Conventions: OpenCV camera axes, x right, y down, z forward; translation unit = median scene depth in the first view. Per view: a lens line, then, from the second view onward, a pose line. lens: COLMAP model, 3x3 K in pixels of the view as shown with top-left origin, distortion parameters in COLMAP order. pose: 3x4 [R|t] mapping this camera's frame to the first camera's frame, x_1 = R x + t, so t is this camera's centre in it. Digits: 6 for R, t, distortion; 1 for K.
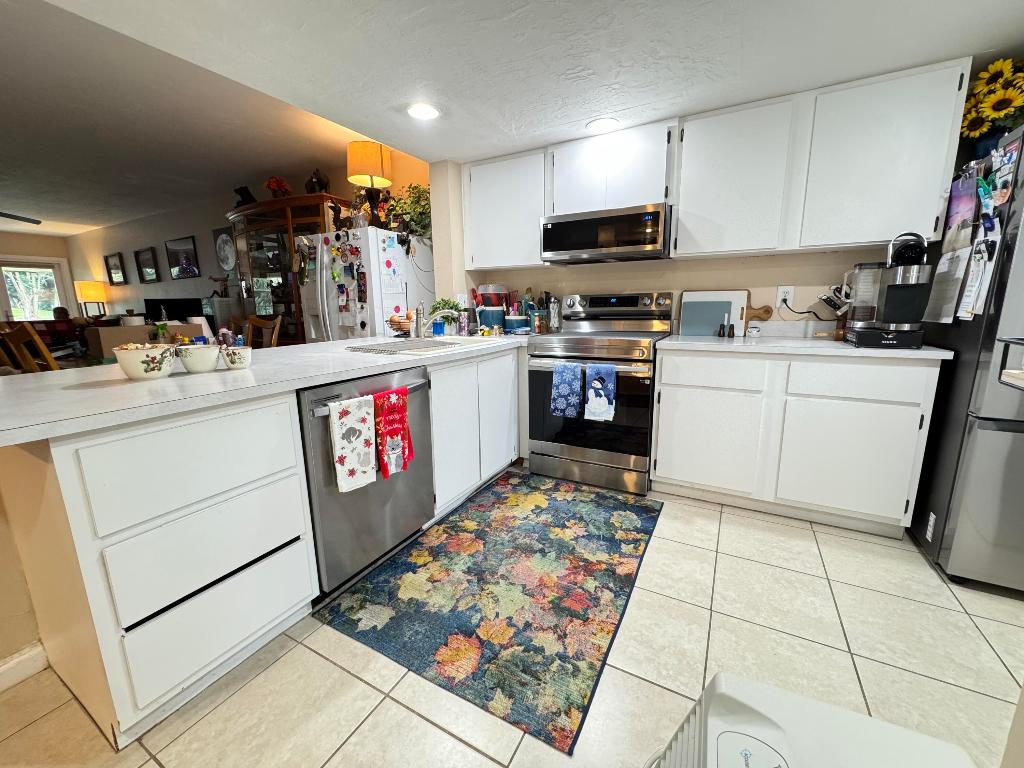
lens RADIAL K [[408.6, 0, 512.0], [0, 408.6, 384.0], [0, 0, 1]] dist [-0.004023, 0.000180]
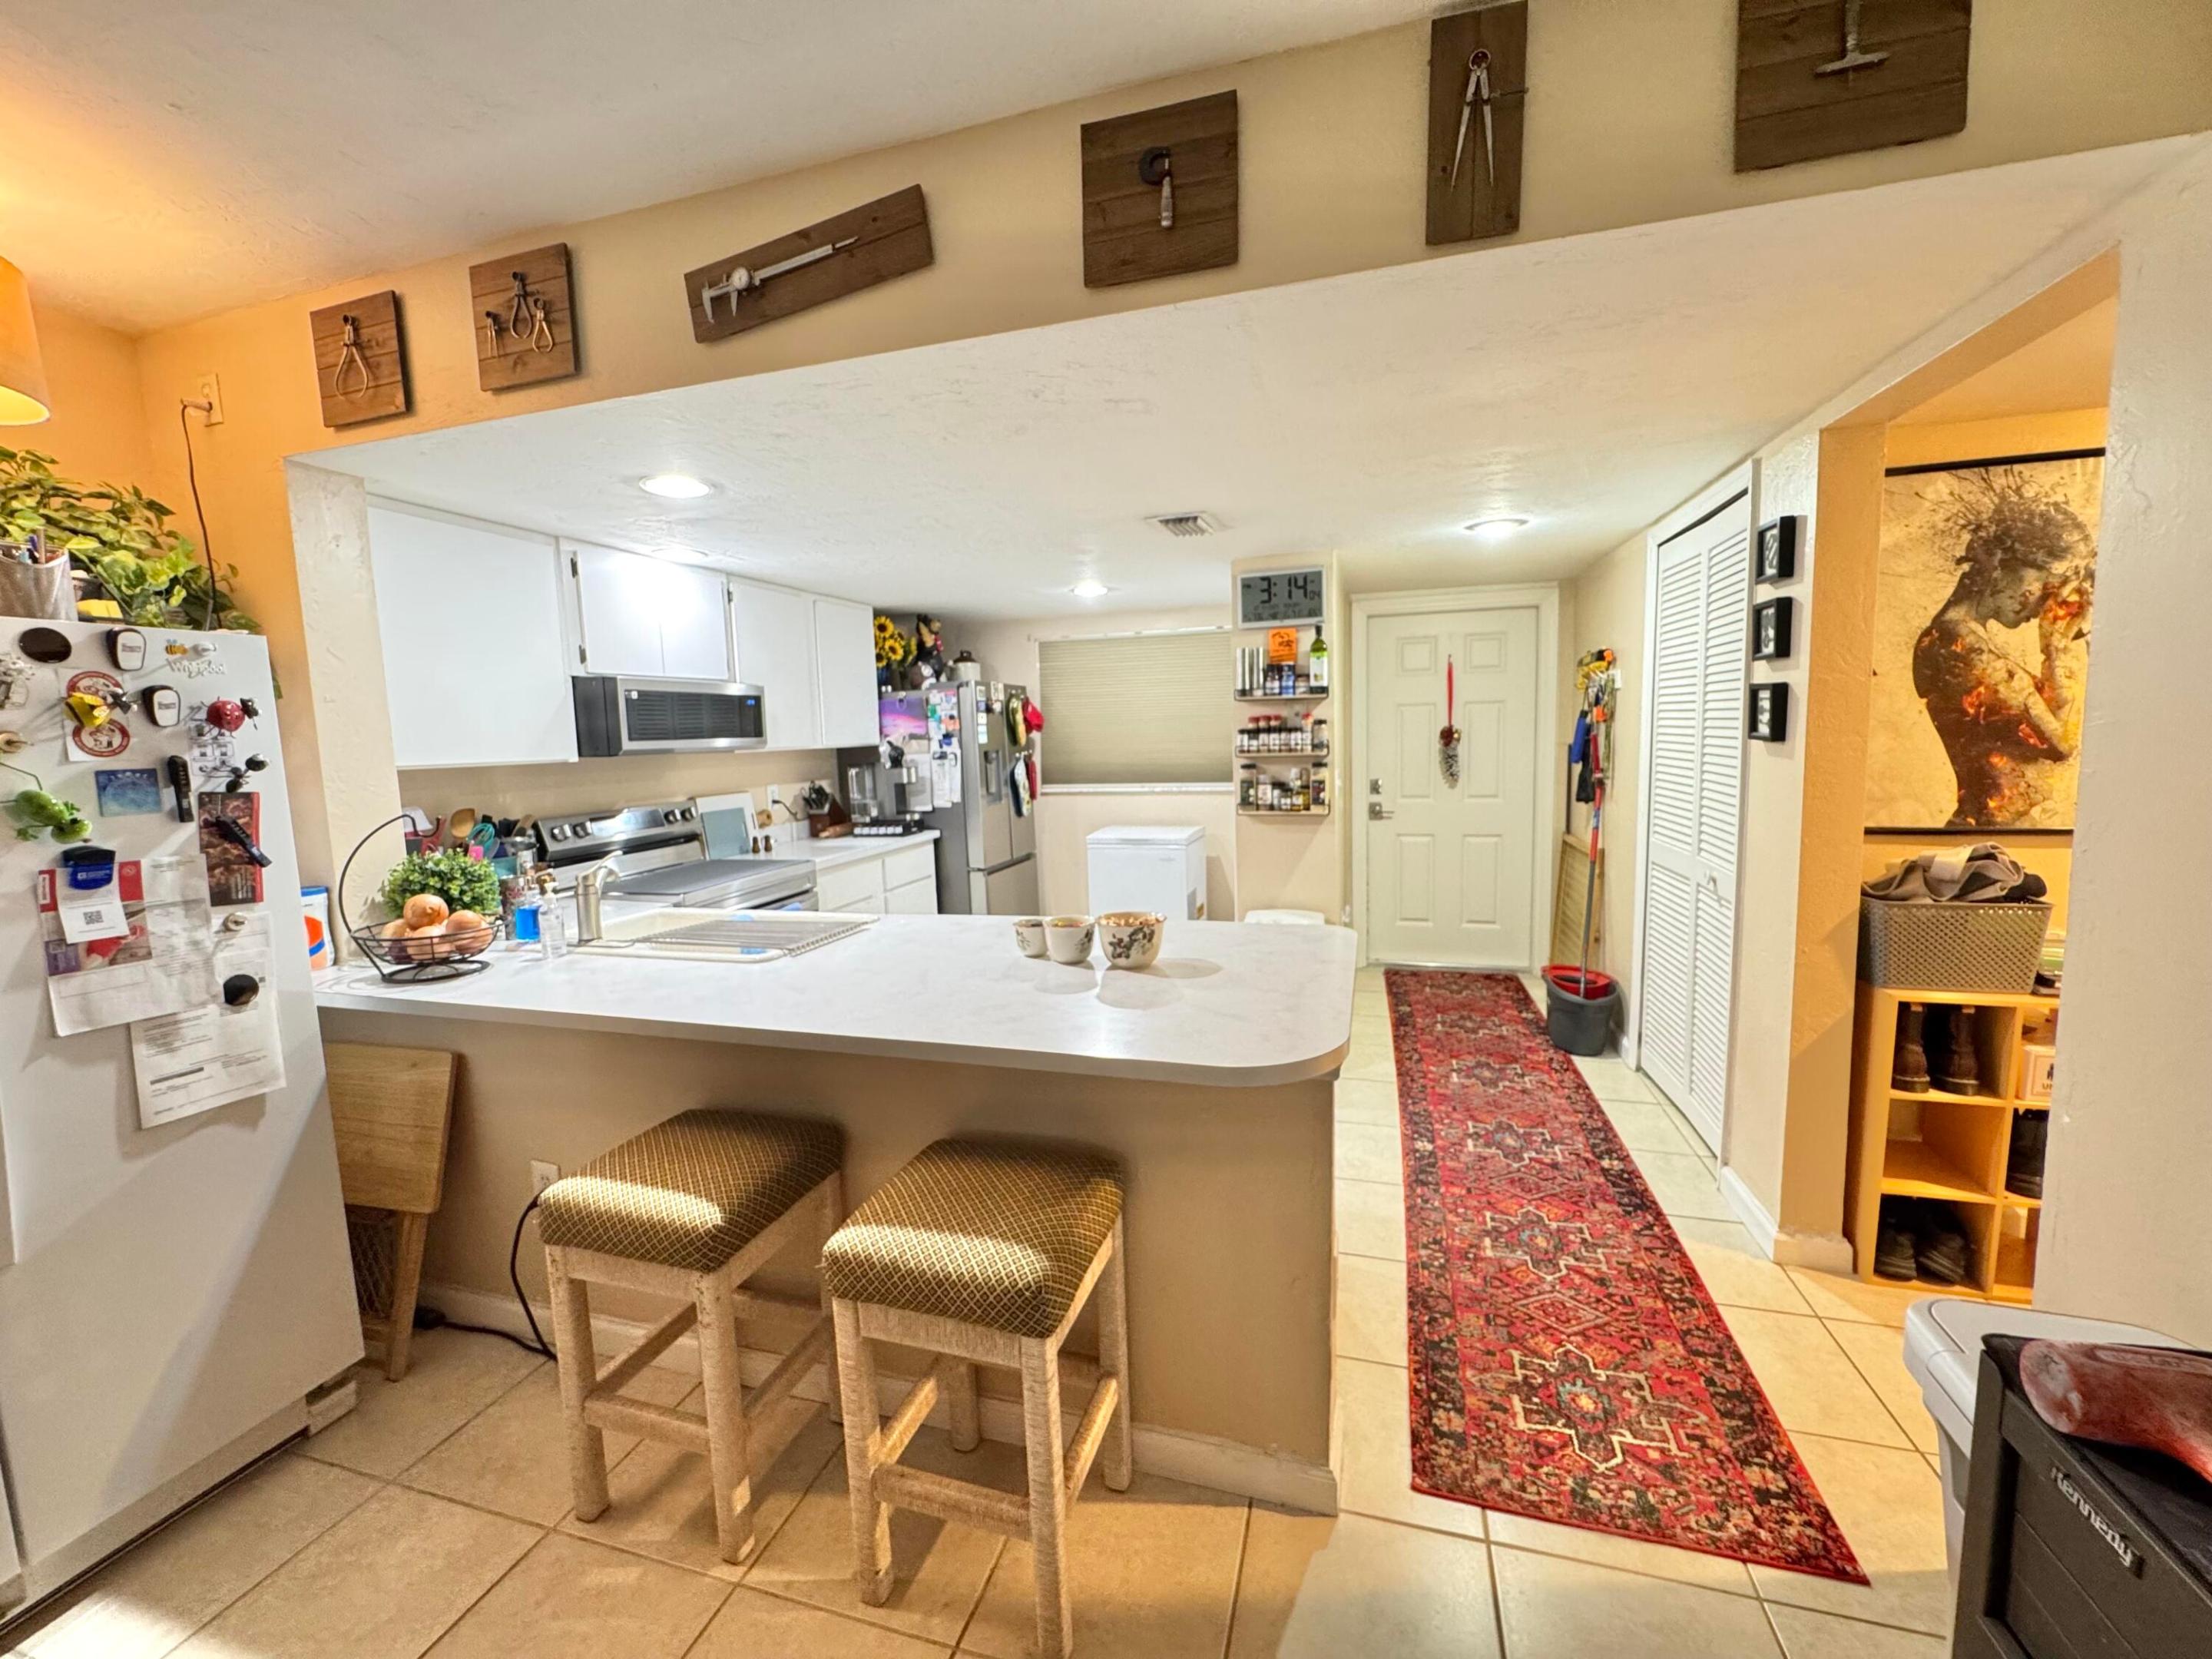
lens RADIAL K [[887.0, 0, 1106.0], [0, 887.0, 829.5], [0, 0, 1]] dist [-0.006475, 0.000126]
pose [[-0.211971, -0.088760, 0.973237, -1.328265], [0.224353, 0.964850, 0.136859, -0.256836], [-0.951175, 0.247359, -0.184606, 0.729007]]
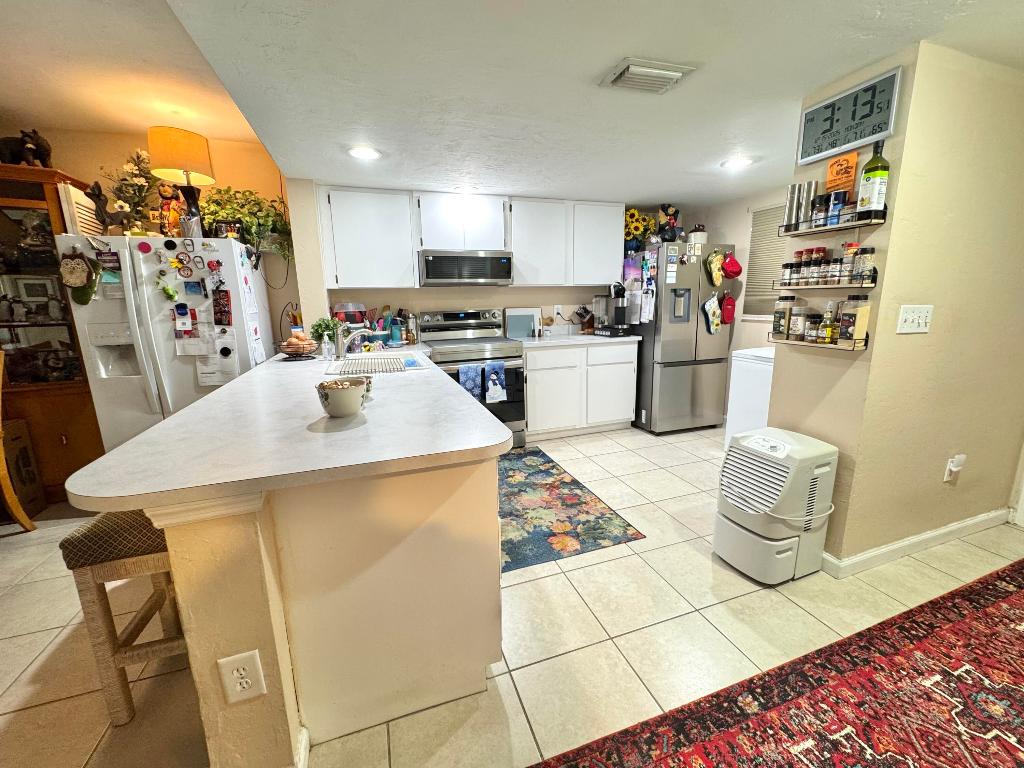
lens RADIAL K [[408.6, 0, 512.0], [0, 408.6, 384.0], [0, 0, 1]] dist [-0.004023, 0.000180]
pose [[0.669242, -0.150569, 0.727629, -0.775706], [0.155012, 0.985999, 0.061461, -0.051207], [-0.726696, 0.071659, 0.683212, -0.003038]]
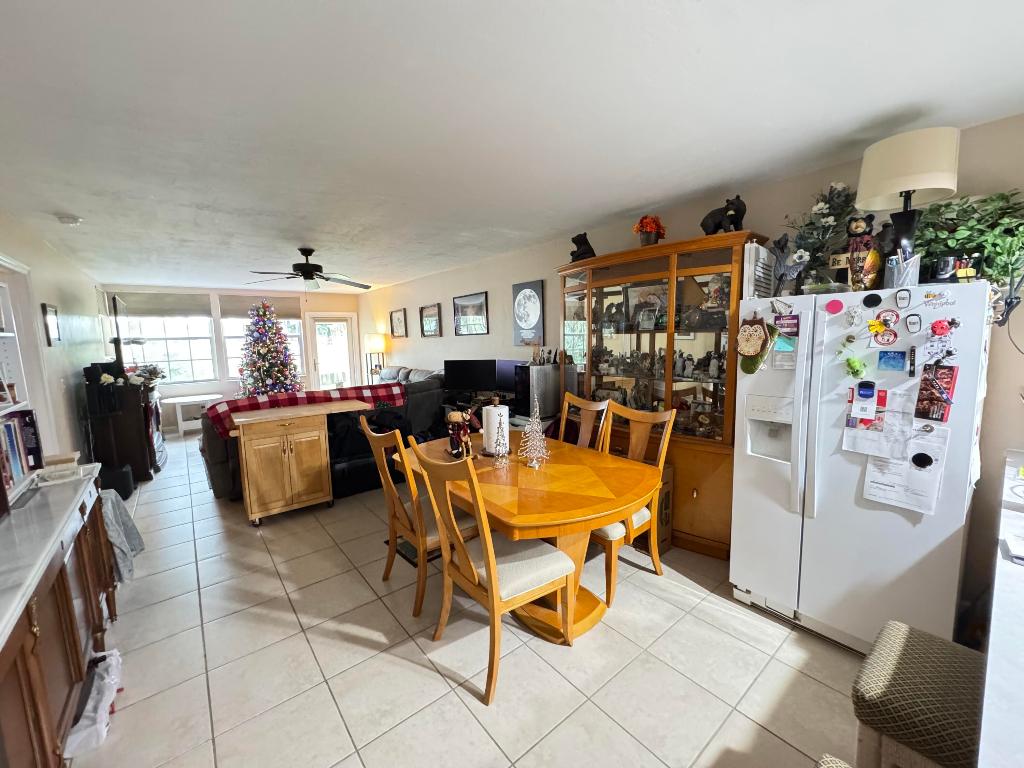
lens RADIAL K [[408.6, 0, 512.0], [0, 408.6, 384.0], [0, 0, 1]] dist [-0.004023, 0.000180]
pose [[0.927670, 0.036147, -0.371647, -0.874007], [-0.062694, 0.996252, -0.059593, -0.234058], [0.368100, 0.078583, 0.926460, 0.397706]]
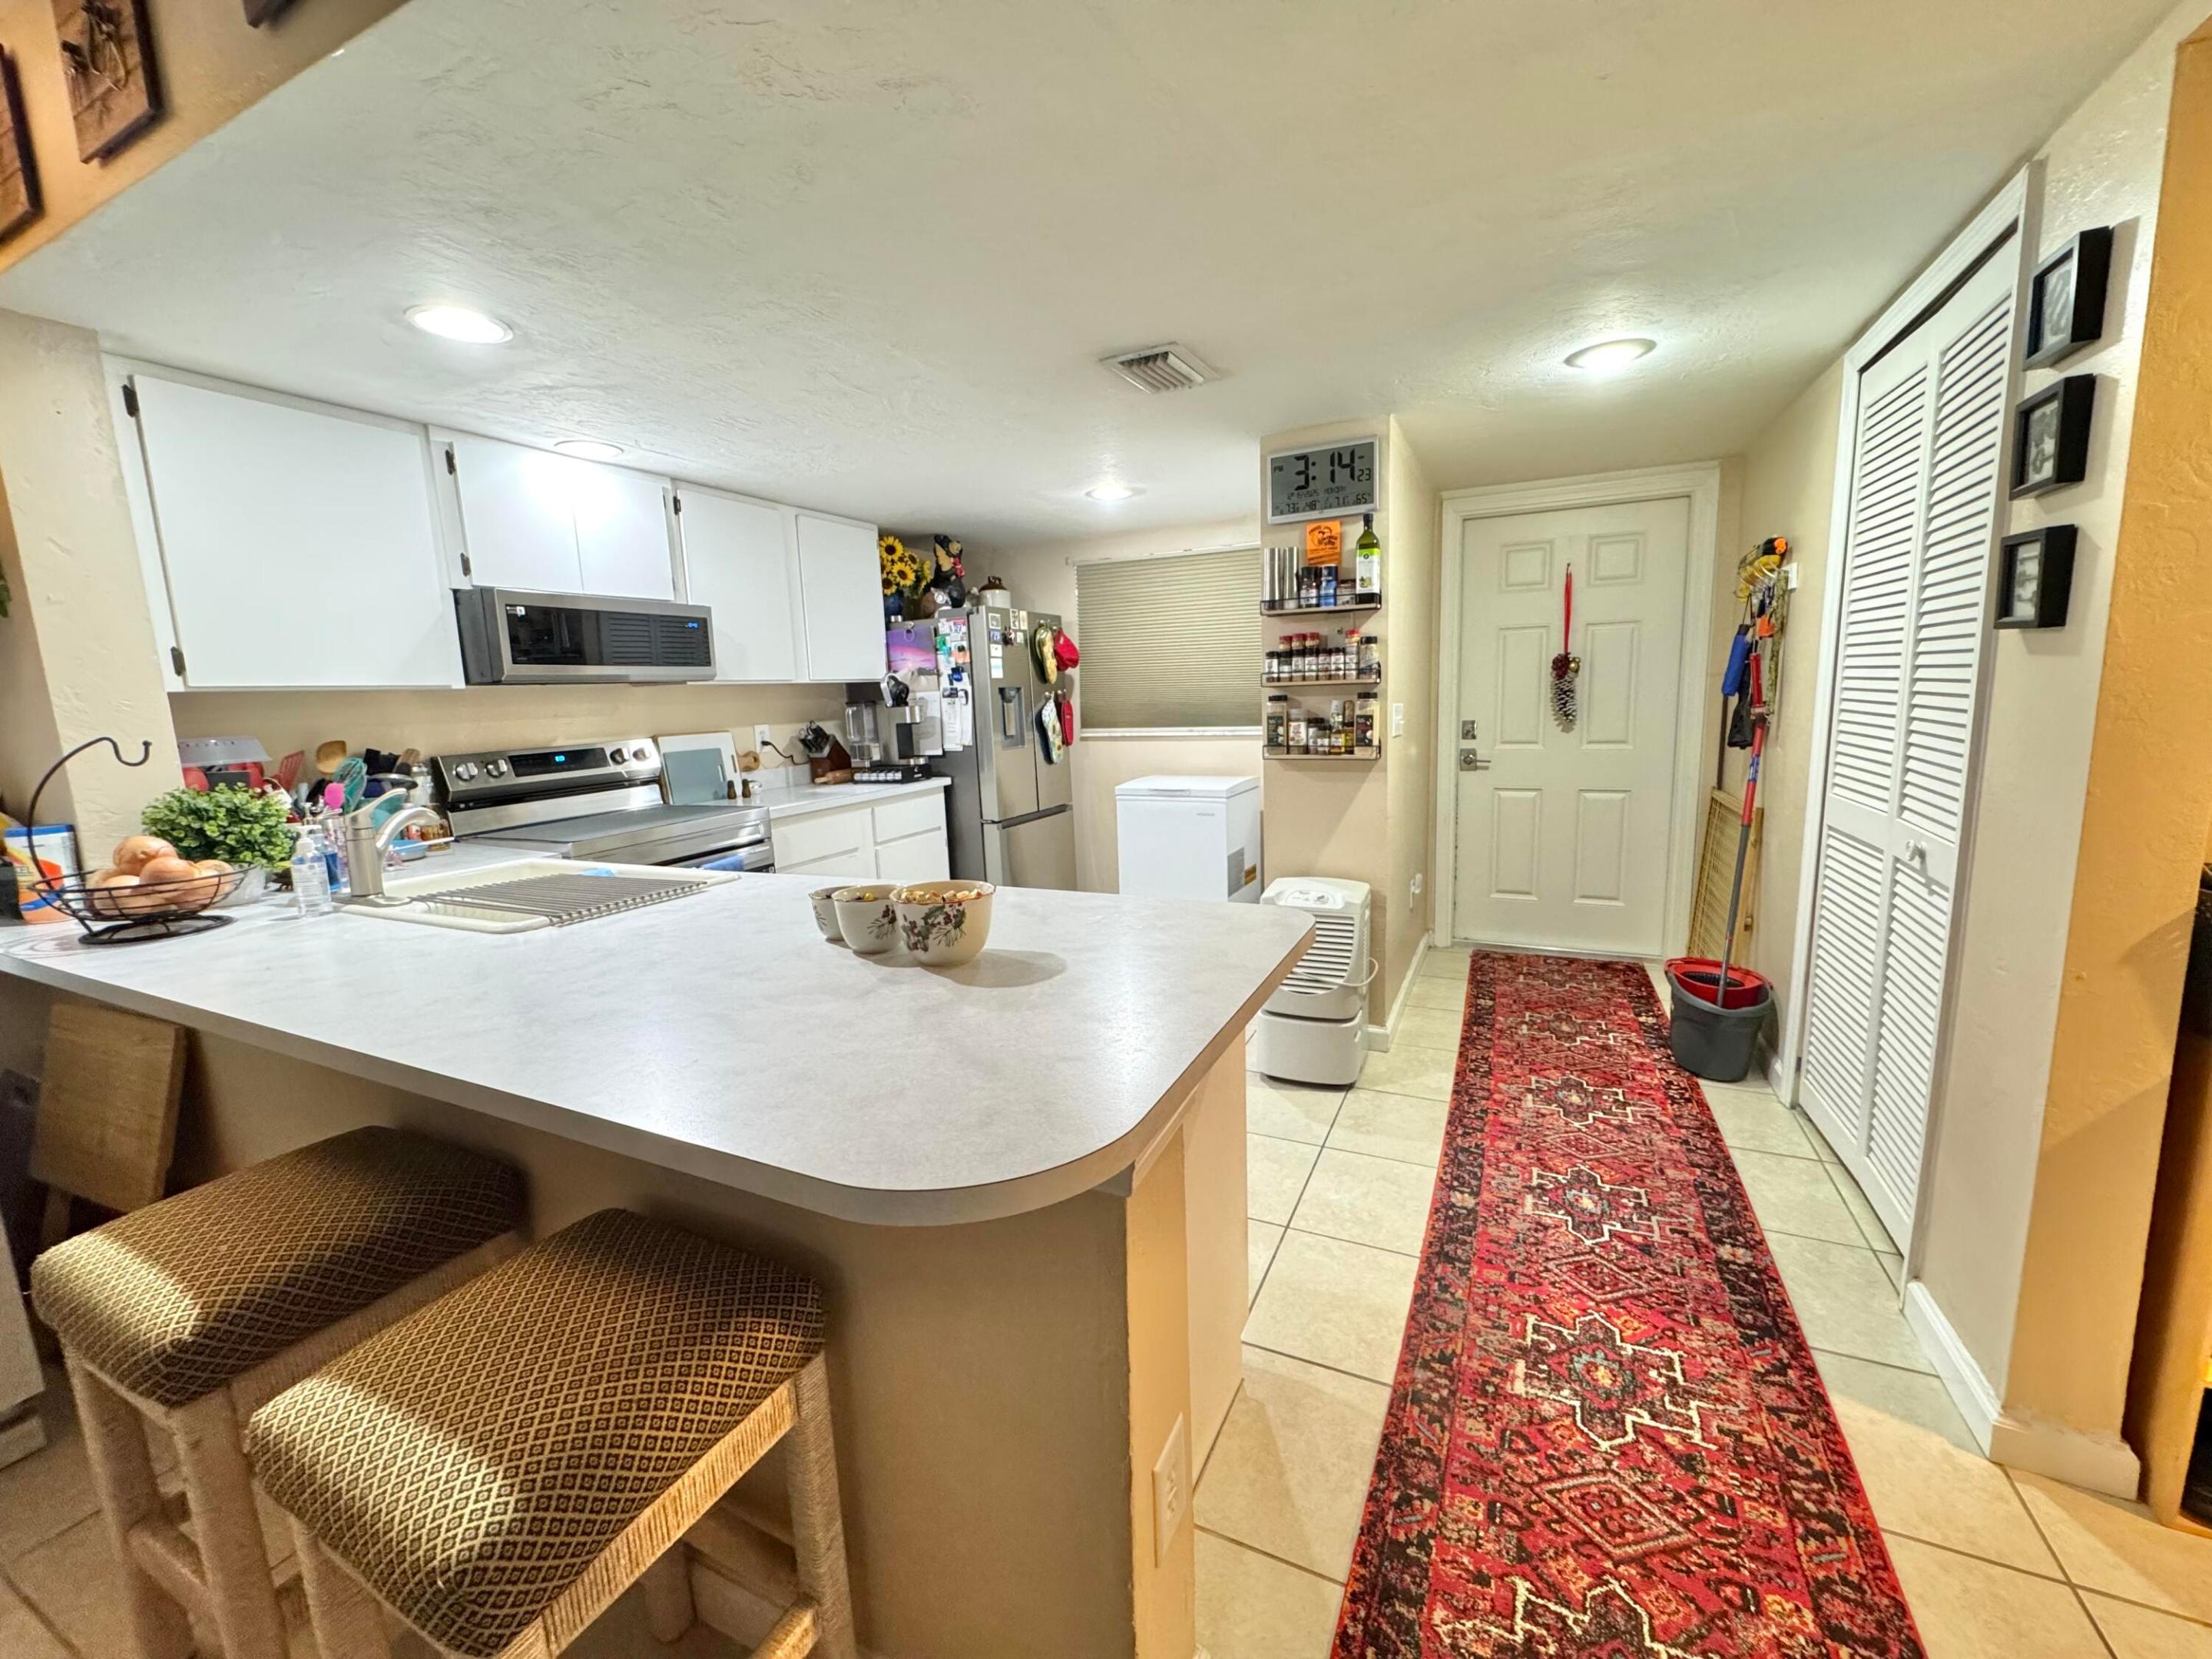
lens RADIAL K [[882.6, 0, 1106.0], [0, 882.6, 829.5], [0, 0, 1]] dist [-0.004023, 0.000180]
pose [[-0.059655, -0.139225, 0.988462, -1.083705], [0.231857, 0.961212, 0.149380, -0.153508], [-0.970919, 0.238094, -0.025061, 0.473417]]
